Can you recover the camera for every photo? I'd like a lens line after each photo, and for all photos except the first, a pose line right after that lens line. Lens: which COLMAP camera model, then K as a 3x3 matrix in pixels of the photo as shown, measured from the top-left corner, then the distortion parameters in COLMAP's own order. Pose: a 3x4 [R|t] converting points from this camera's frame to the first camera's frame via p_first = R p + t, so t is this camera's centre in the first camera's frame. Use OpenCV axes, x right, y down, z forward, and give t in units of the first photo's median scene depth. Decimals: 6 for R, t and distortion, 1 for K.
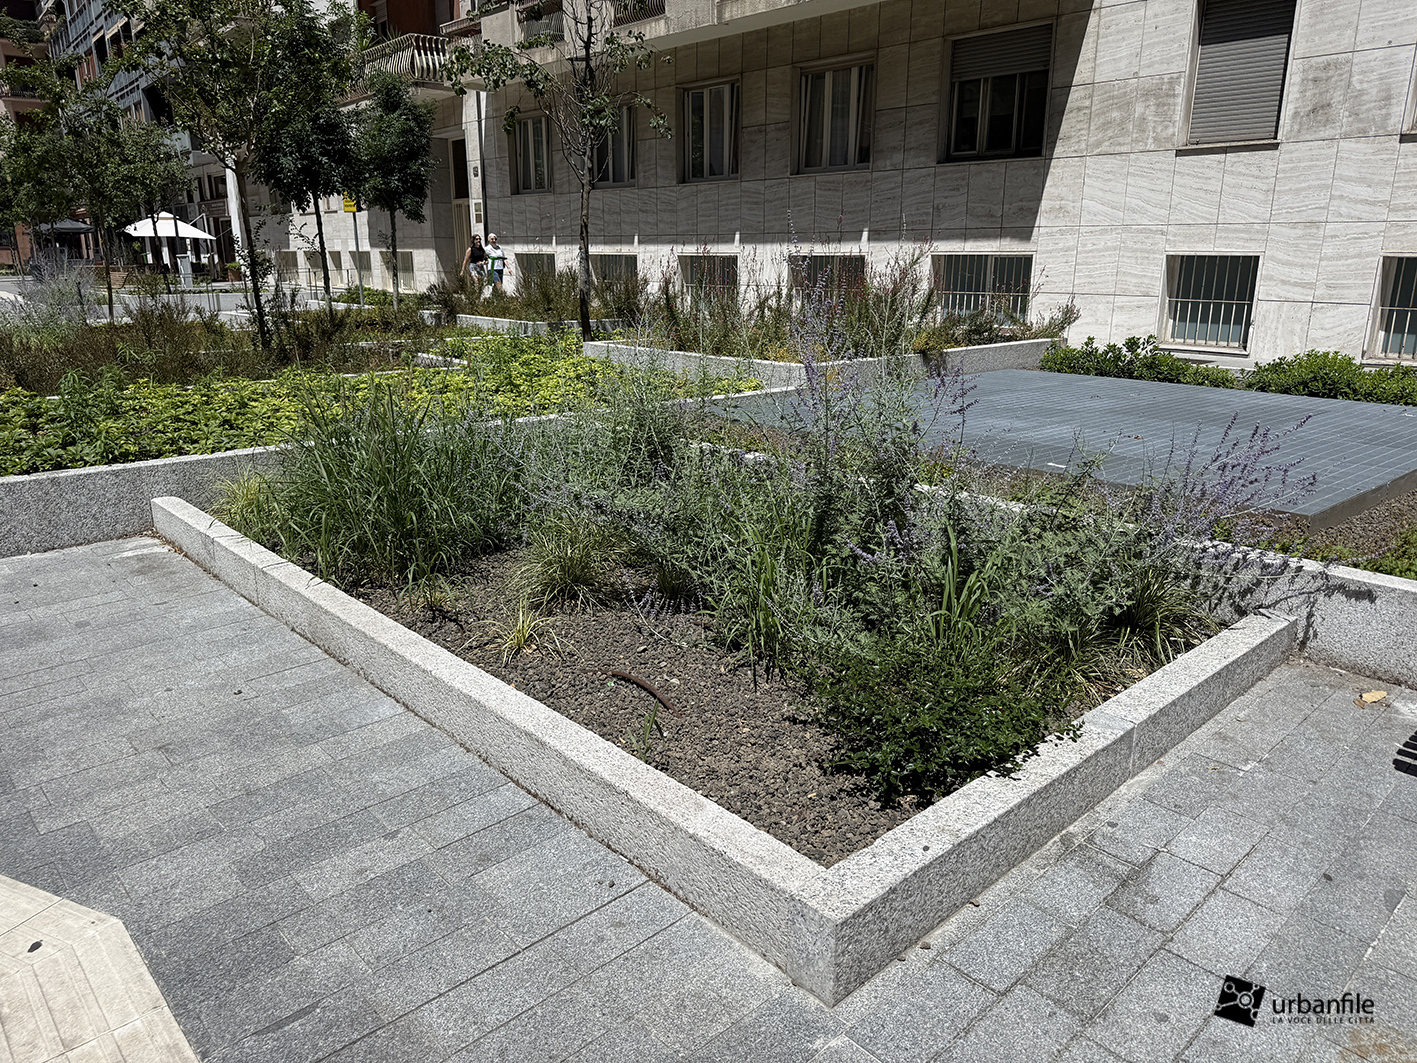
lens RADIAL K [[1004.1, 0, 713.7], [0, 1004.1, 529.6], [0, 0, 1]] dist [0.045805, -0.055962]
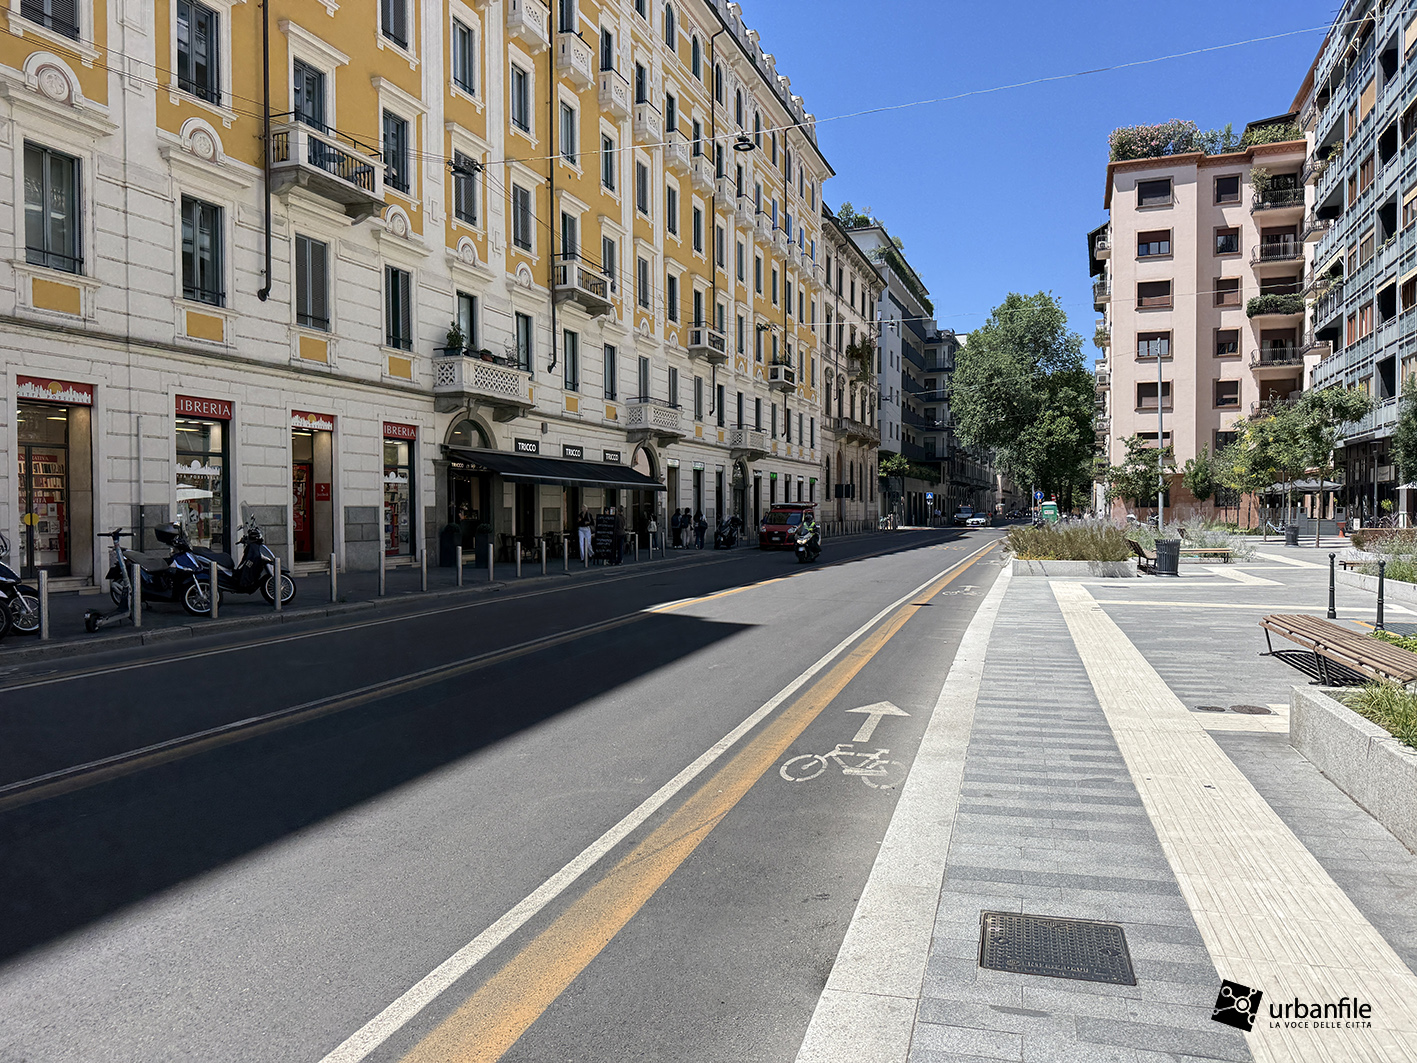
lens RADIAL K [[1004.1, 0, 718.3], [0, 1004.1, 538.6], [0, 0, 1]] dist [0.045805, -0.055962]
pose [[0.511533, 0.012707, -0.859170, -0.265021], [-0.215745, 0.969760, -0.114107, -0.056559], [0.831738, 0.243731, 0.498805, 0.189223]]
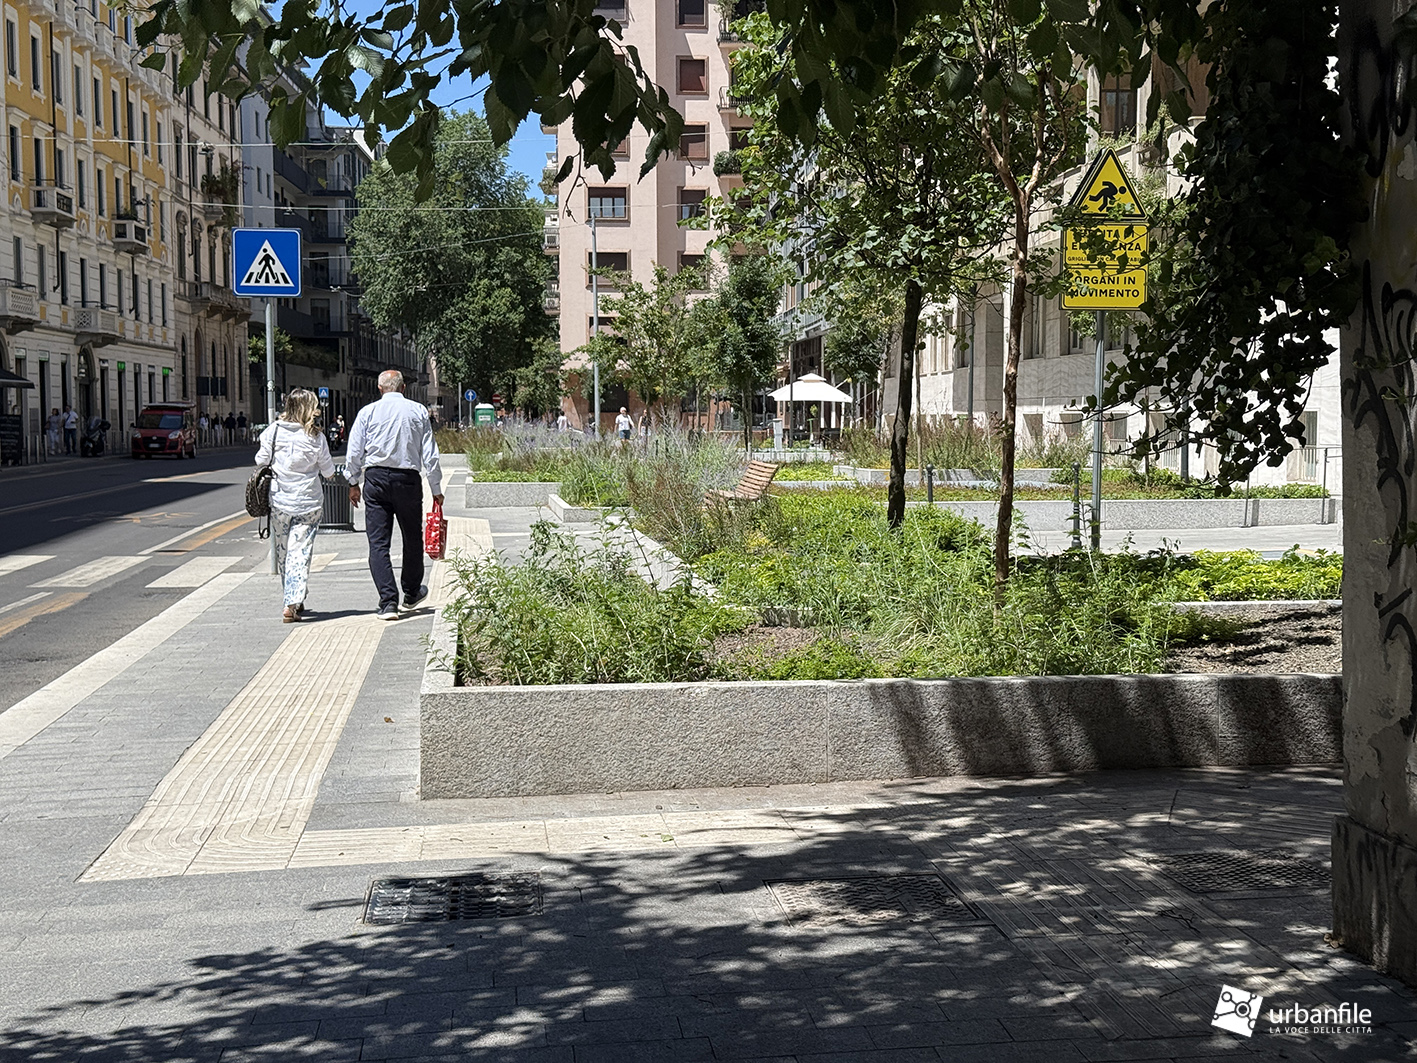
lens RADIAL K [[1941.1, 0, 711.6], [0, 1941.1, 563.2], [0, 0, 1]] dist [0.125601, 0.000000]
pose [[0.810241, 0.036147, -0.584981, 0.681894], [-0.146410, 0.978936, -0.142298, 0.190948], [0.567515, 0.200942, 0.798466, -0.688419]]
